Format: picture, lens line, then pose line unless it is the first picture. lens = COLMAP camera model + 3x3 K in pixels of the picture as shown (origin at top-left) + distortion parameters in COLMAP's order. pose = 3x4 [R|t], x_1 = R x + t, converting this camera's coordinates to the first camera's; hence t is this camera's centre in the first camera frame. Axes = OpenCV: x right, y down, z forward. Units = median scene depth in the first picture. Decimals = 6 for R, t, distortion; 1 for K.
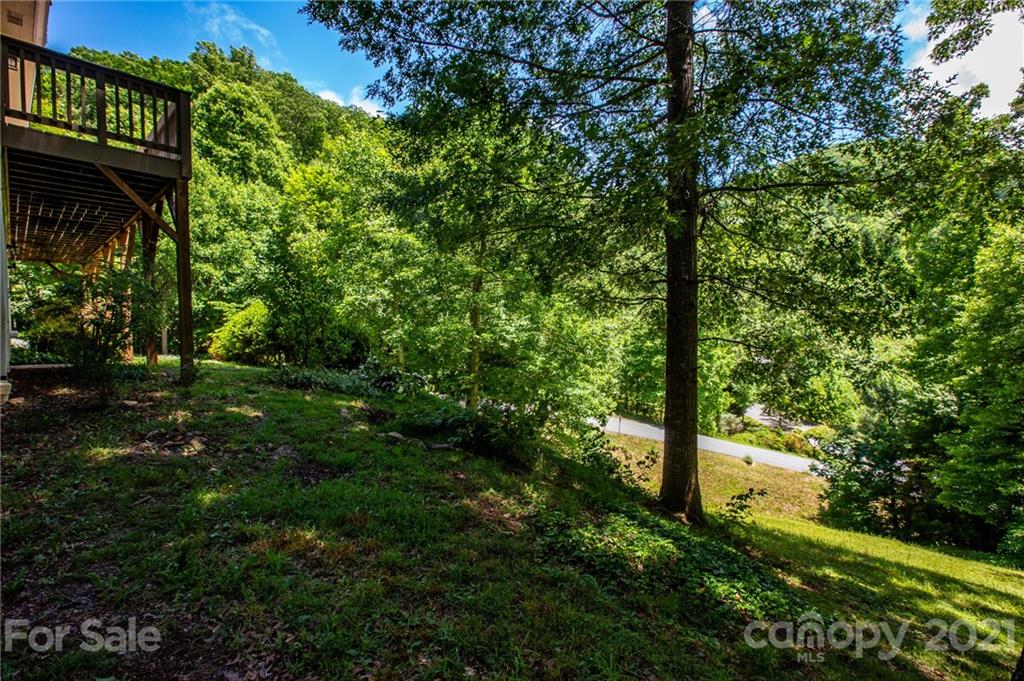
lens RADIAL K [[463.7, 0, 508.3], [0, 463.7, 337.3], [0, 0, 1]] dist [-0.041788, 0.002057]
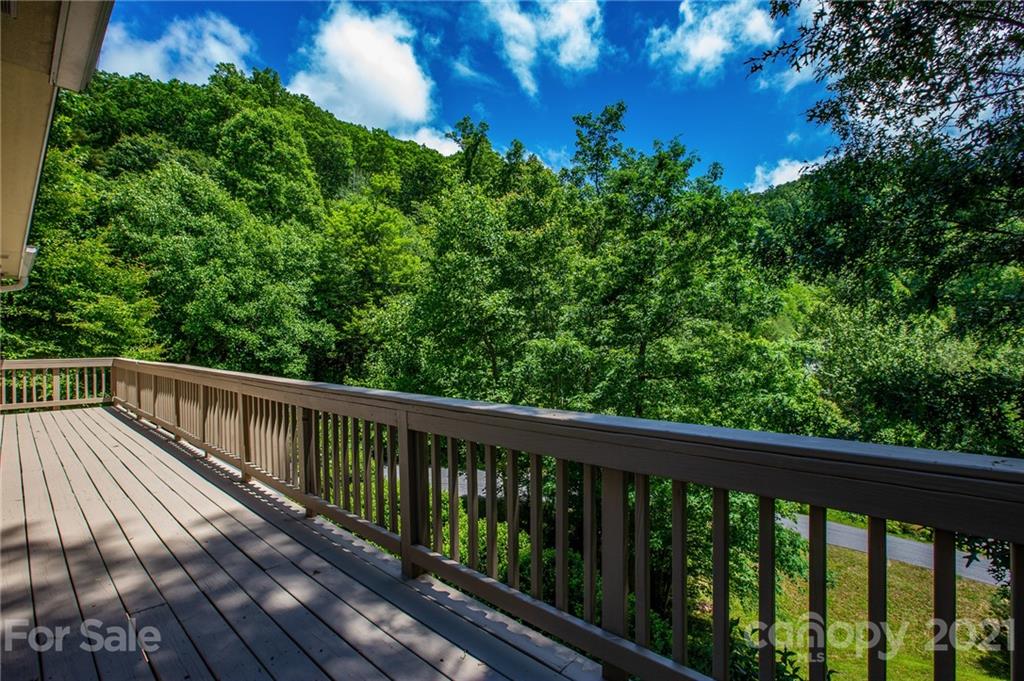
lens RADIAL K [[463.7, 0, 515.3], [0, 463.7, 340.8], [0, 0, 1]] dist [-0.041788, 0.002057]
pose [[0.999940, 0.003015, 0.010560, -0.119165], [-0.002638, 0.999364, -0.035566, -0.073676], [-0.010661, 0.035536, 0.999312, 0.114358]]
